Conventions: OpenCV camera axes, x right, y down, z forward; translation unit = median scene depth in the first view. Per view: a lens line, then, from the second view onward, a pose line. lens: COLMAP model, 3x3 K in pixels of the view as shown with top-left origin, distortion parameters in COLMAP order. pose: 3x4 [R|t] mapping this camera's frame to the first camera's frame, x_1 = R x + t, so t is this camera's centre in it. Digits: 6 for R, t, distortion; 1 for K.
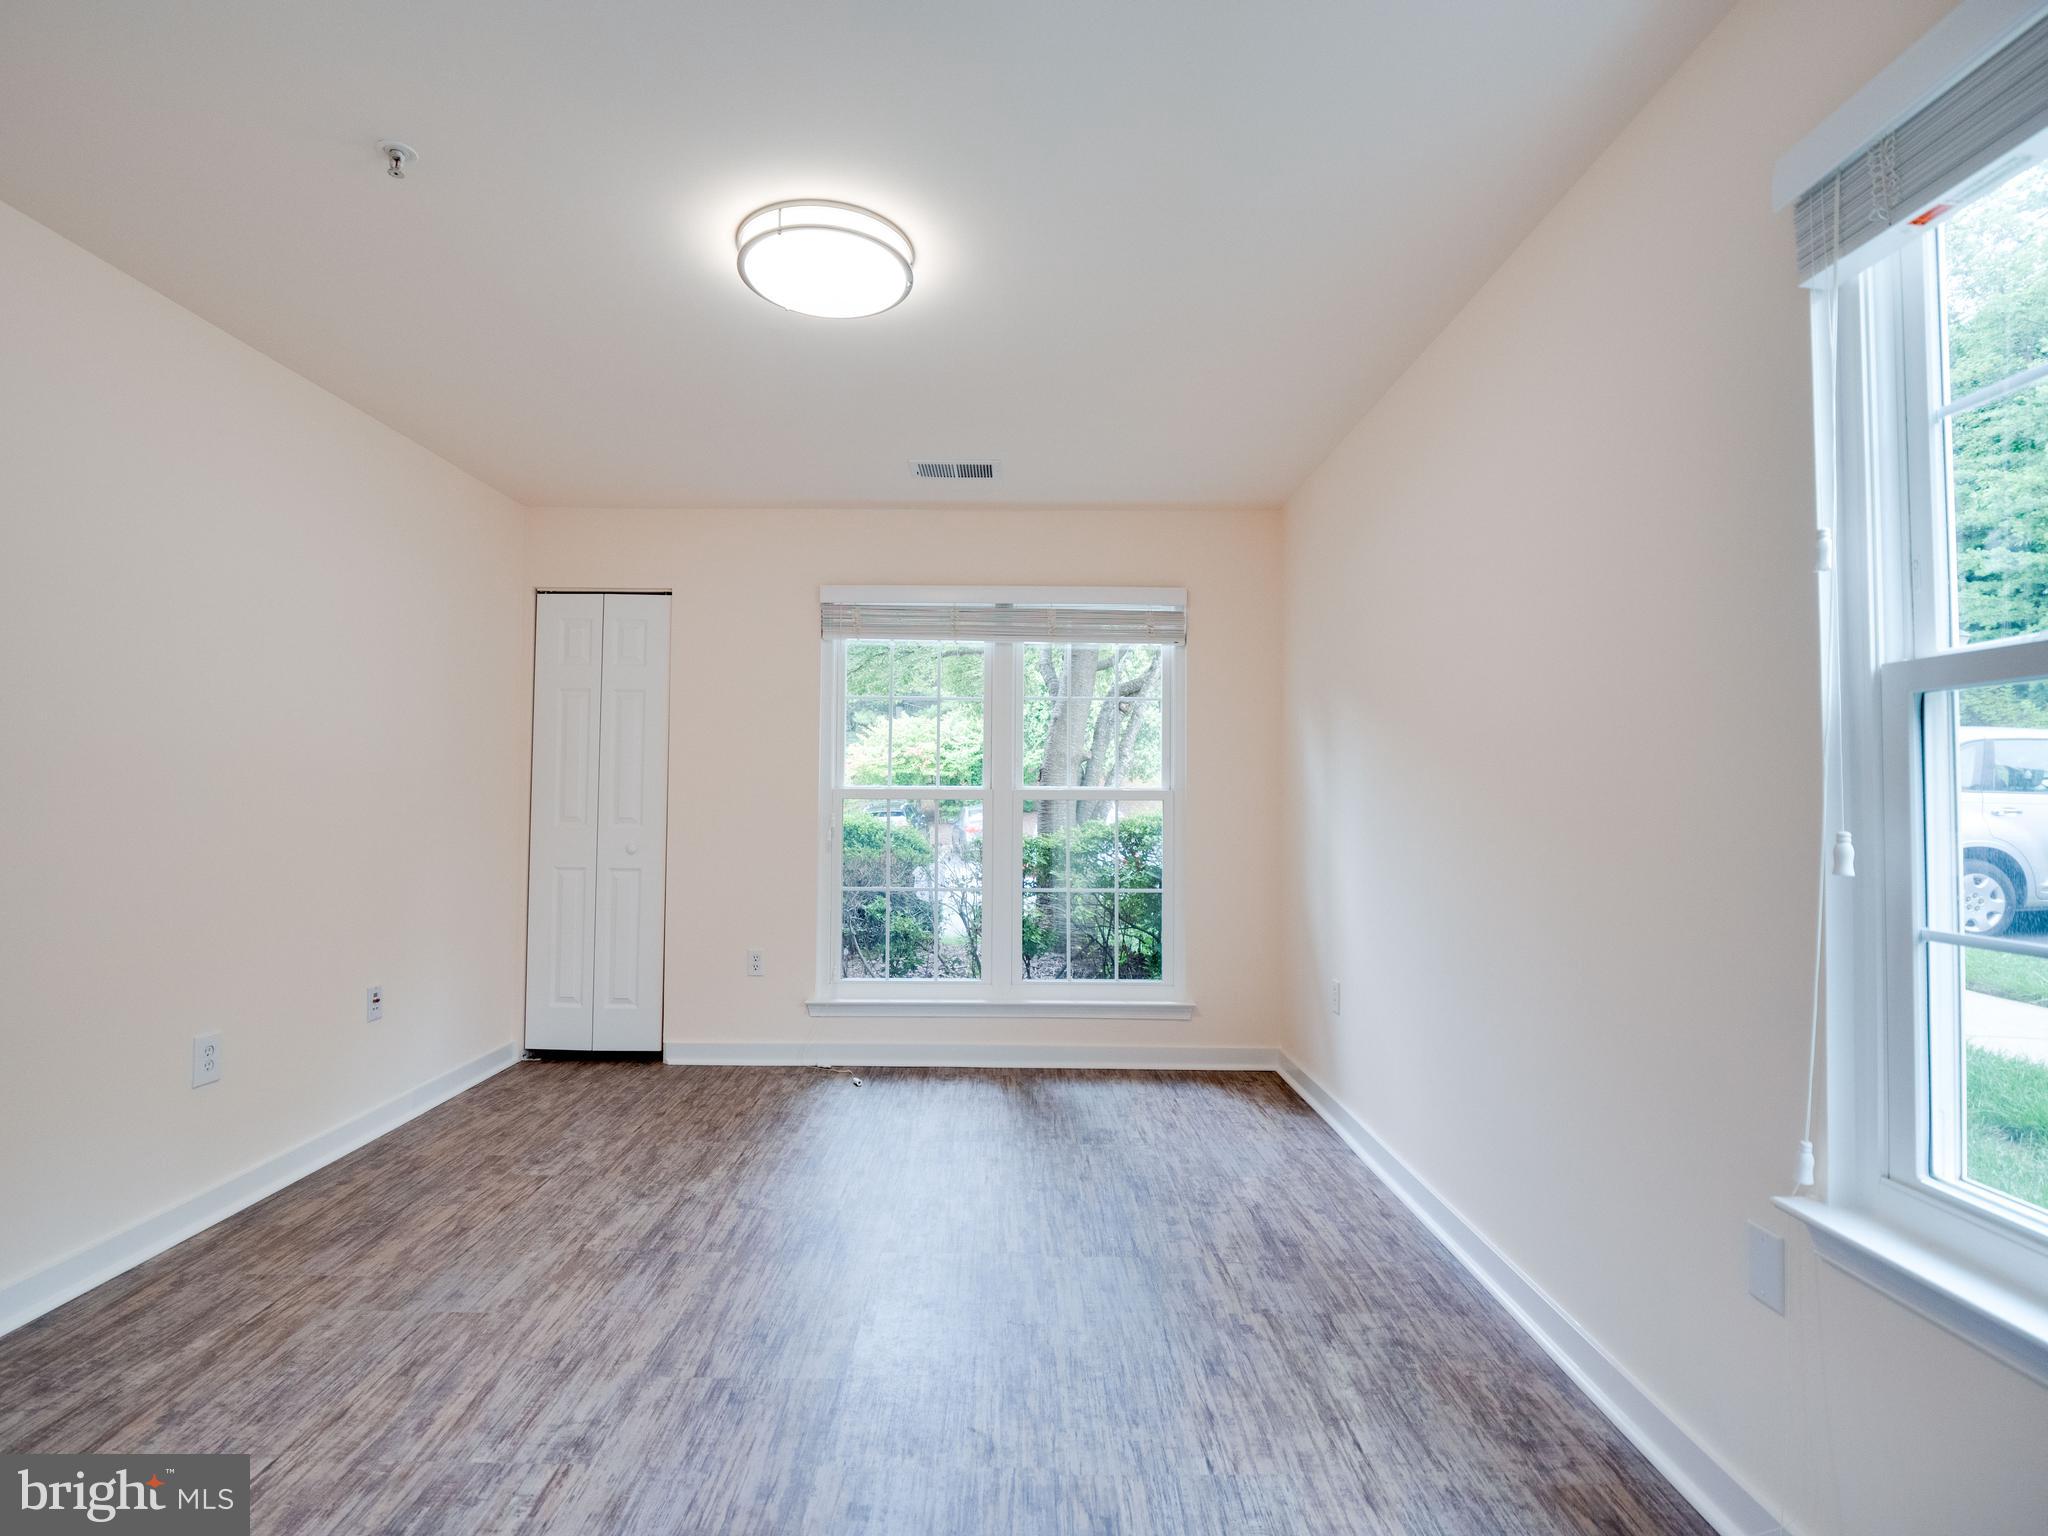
lens RADIAL K [[997.4, 0, 1027.3], [0, 997.4, 760.7], [0, 0, 1]] dist [-0.005574, -0.006383]
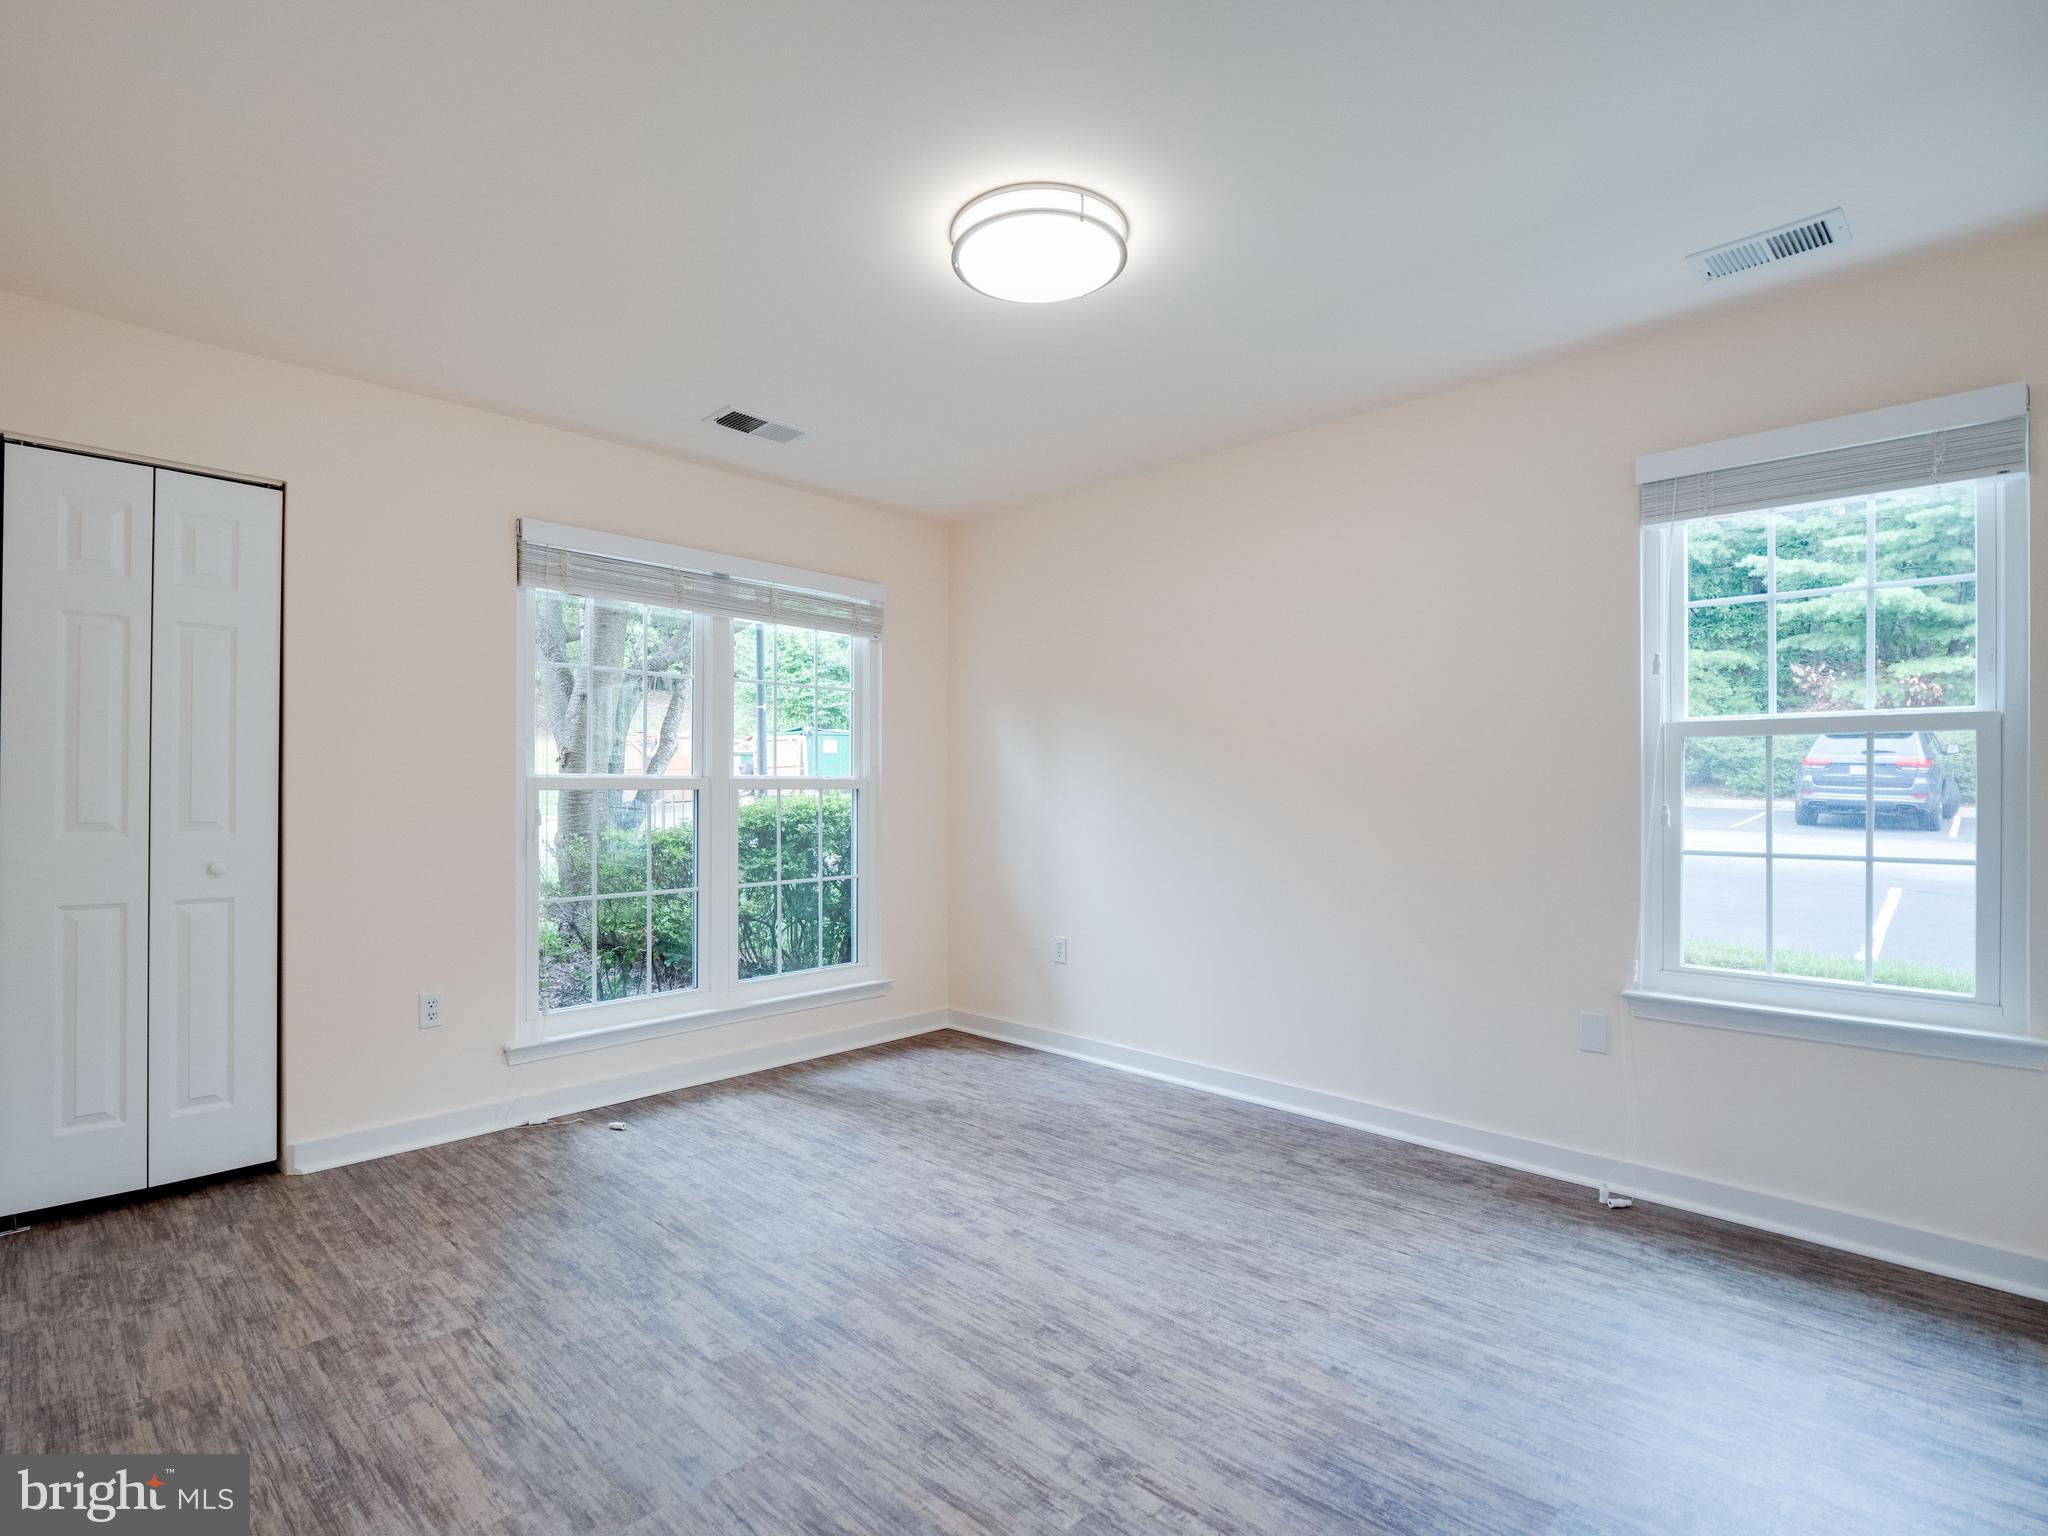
lens RADIAL K [[997.4, 0, 1016.7], [0, 997.4, 777.7], [0, 0, 1]] dist [-0.005574, -0.006383]
pose [[0.696003, 0.000274, 0.718039, -0.628193], [-0.024827, 0.999411, 0.023684, 0.000529], [-0.717609, -0.034311, 0.695600, 0.213894]]
